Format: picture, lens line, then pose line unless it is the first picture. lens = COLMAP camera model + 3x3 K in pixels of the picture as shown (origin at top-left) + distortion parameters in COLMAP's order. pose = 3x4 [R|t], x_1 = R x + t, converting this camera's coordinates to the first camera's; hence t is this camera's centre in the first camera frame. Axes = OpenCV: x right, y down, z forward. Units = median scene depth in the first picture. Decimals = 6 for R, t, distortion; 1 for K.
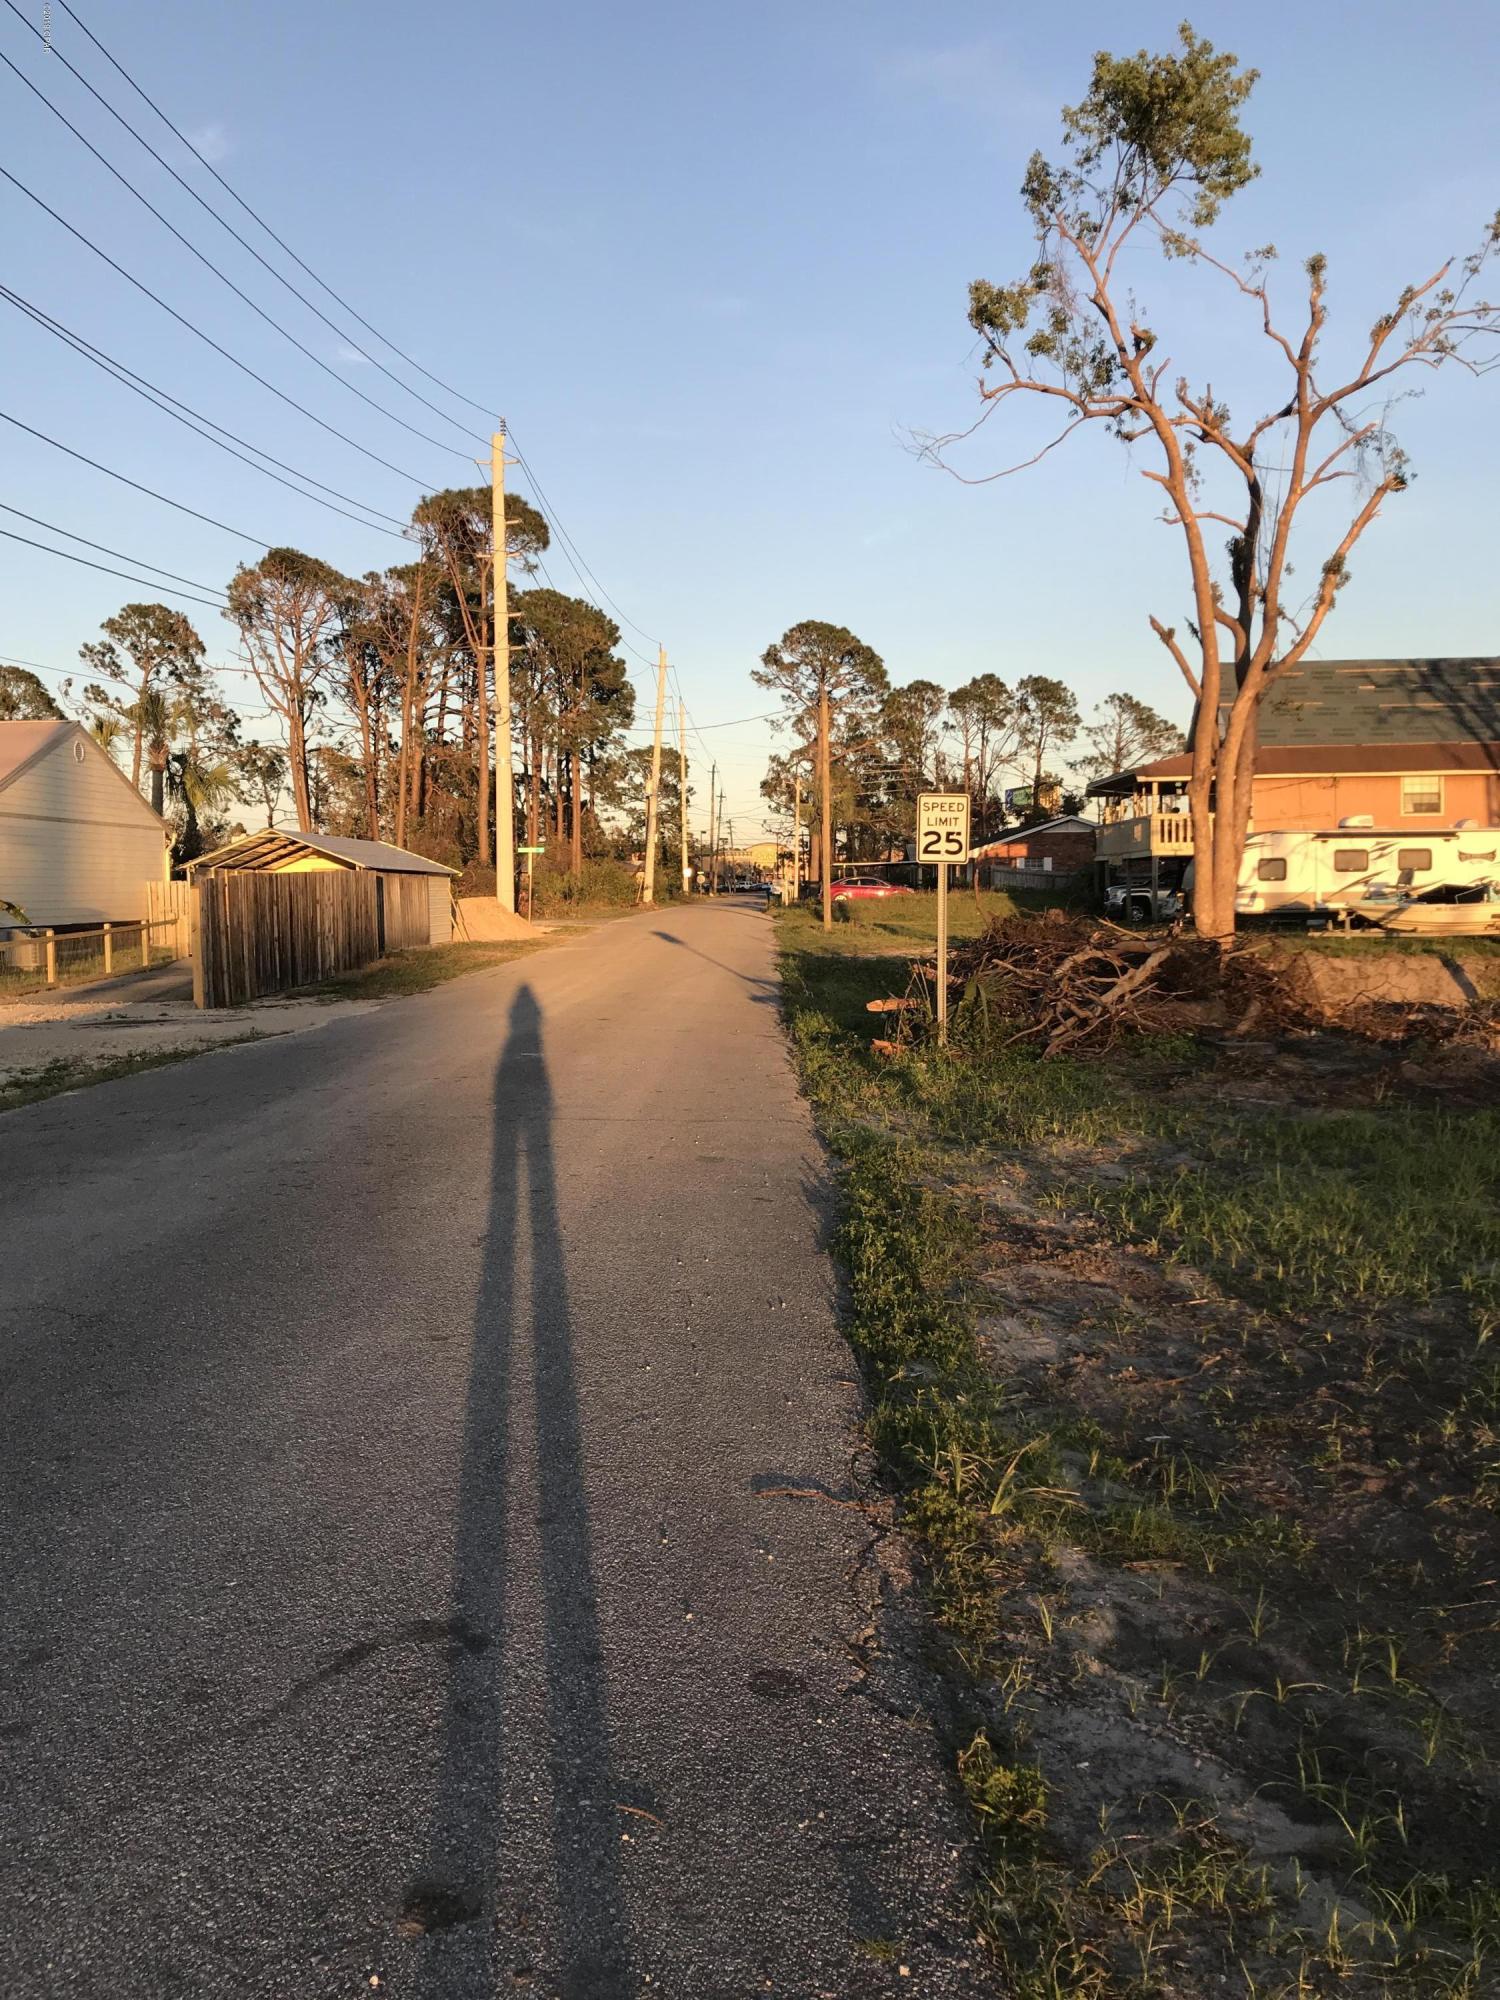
lens RADIAL K [[1648.3, 0, 750.0], [0, 1648.3, 1000.0], [0, 0, 1]] dist [0.104203, -0.166457]
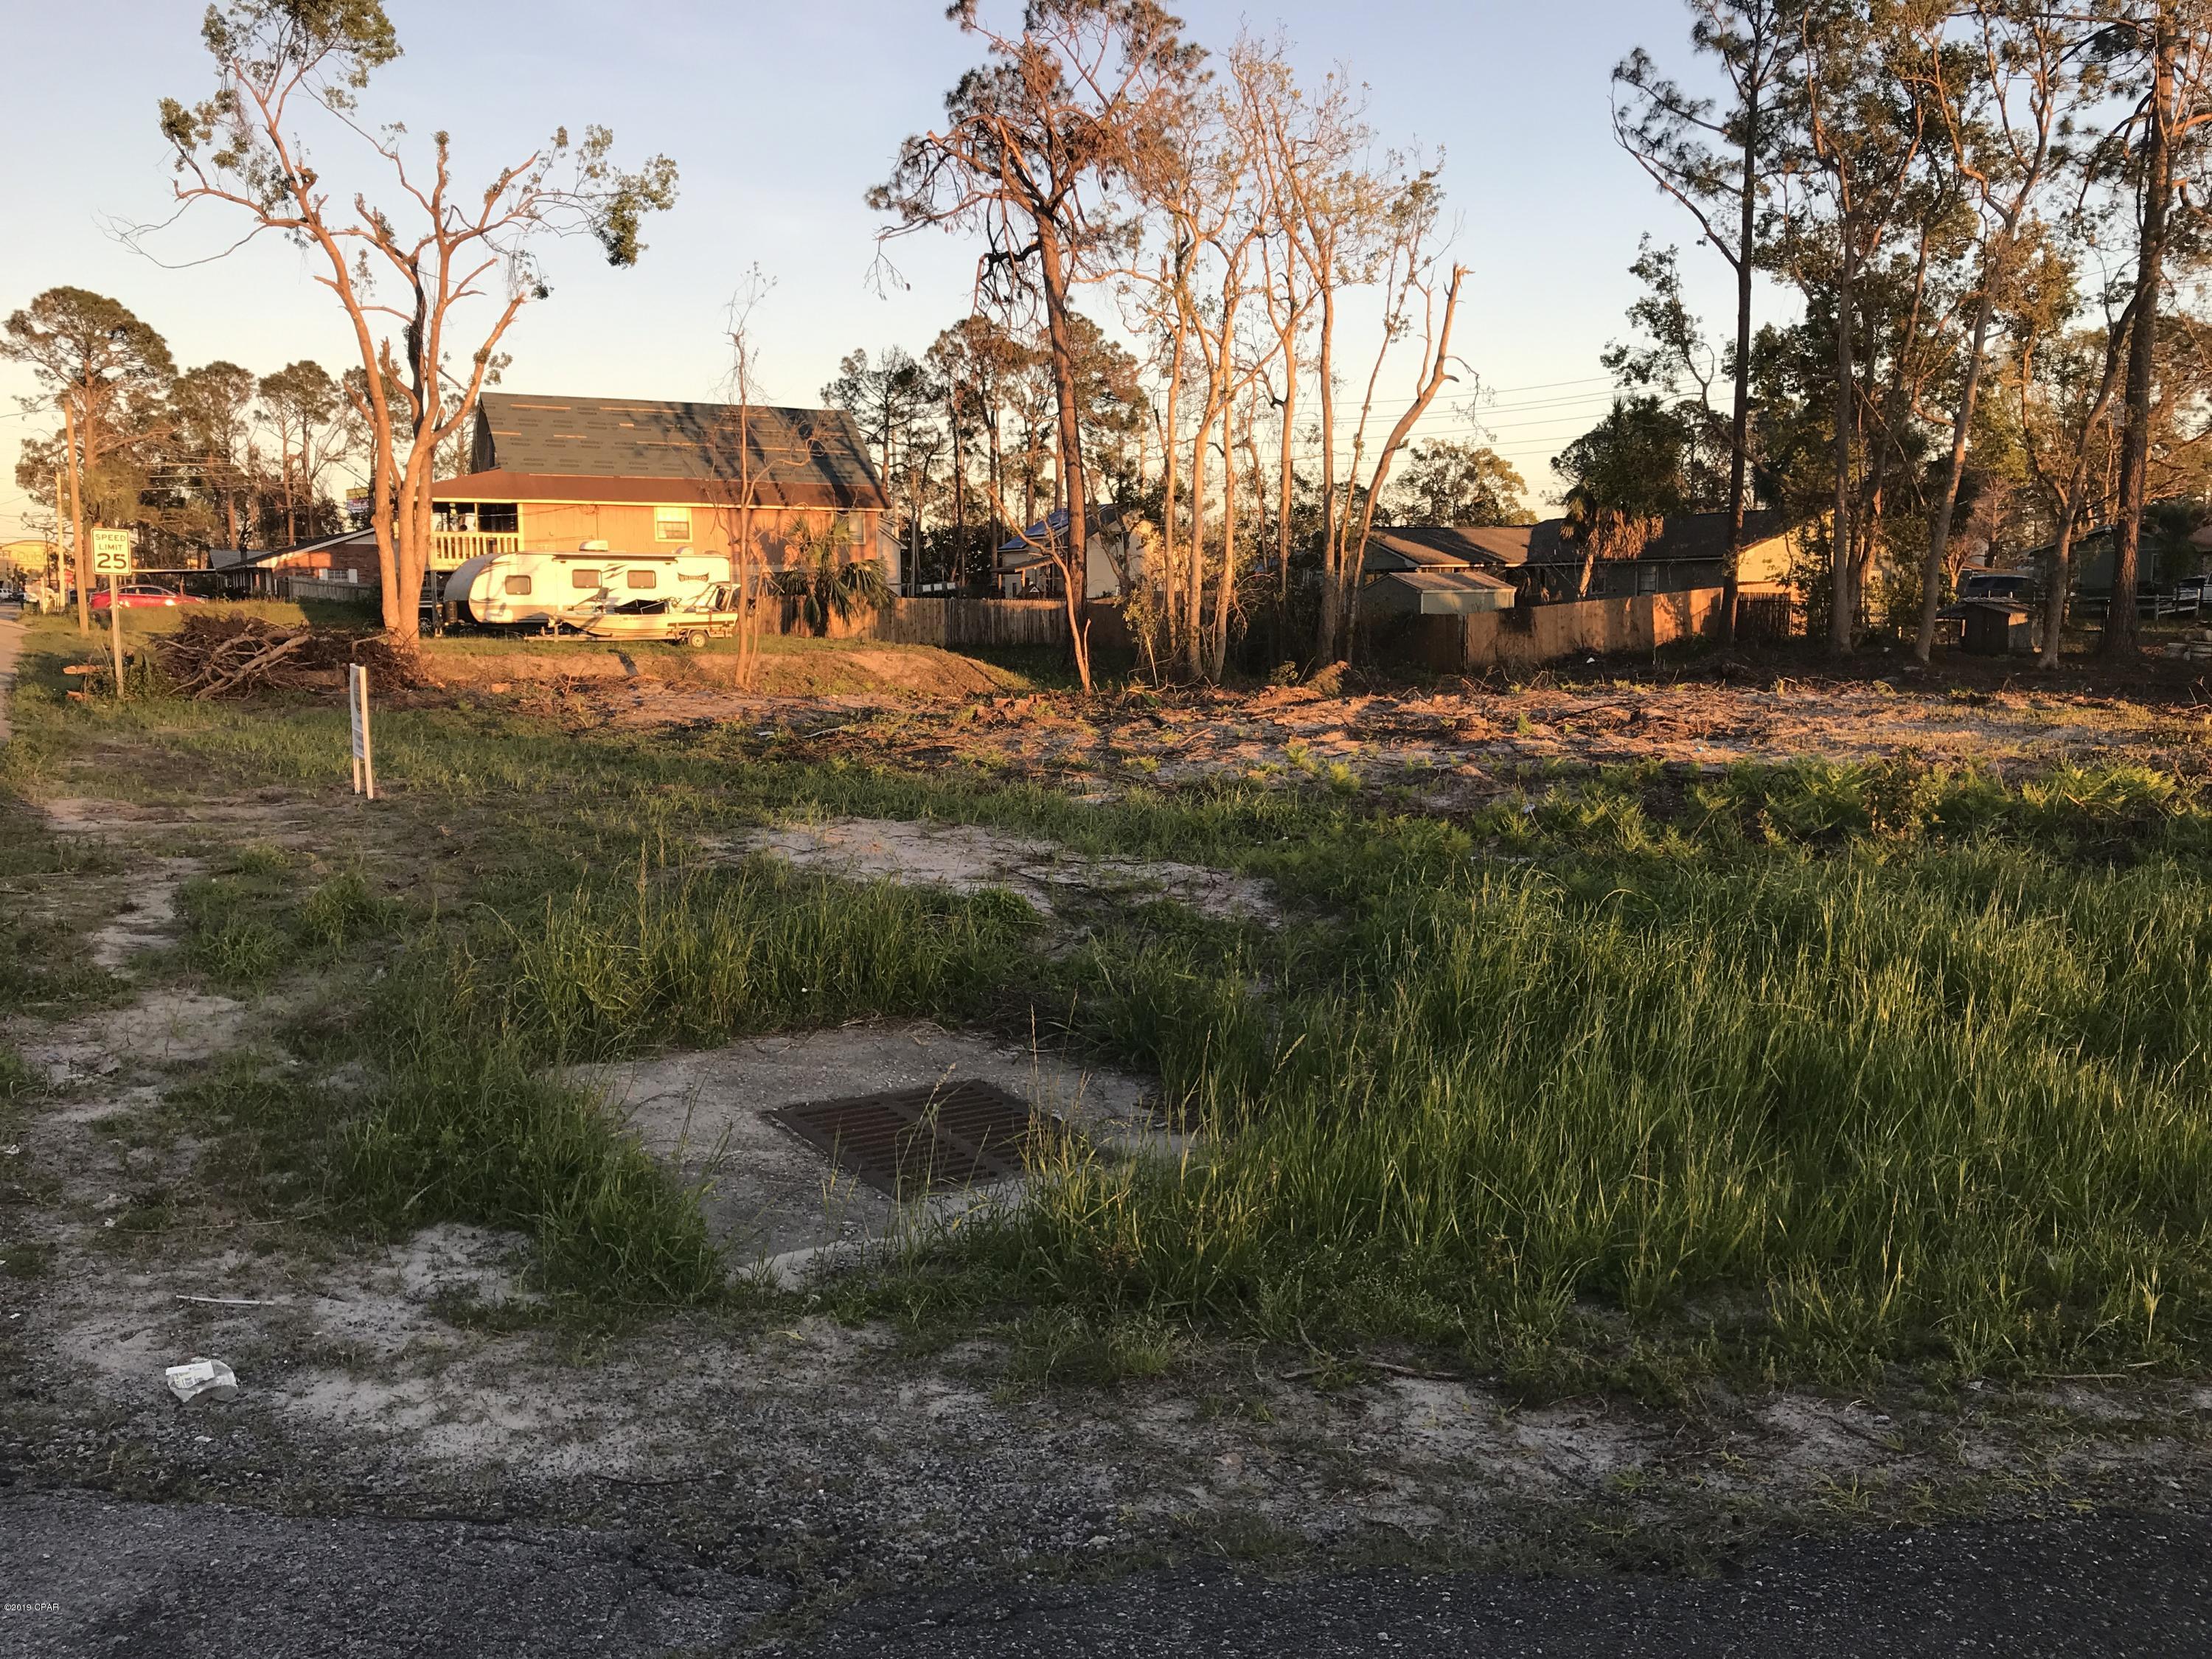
lens RADIAL K [[1841.8, 0, 1112.7], [0, 1841.8, 807.0], [0, 0, 1]] dist [0.003576, 0.039292]
pose [[0.861705, -0.045880, 0.505332, 0.015636], [0.024927, 0.998529, 0.048153, 0.029315], [-0.506797, -0.028897, 0.861581, -0.382459]]
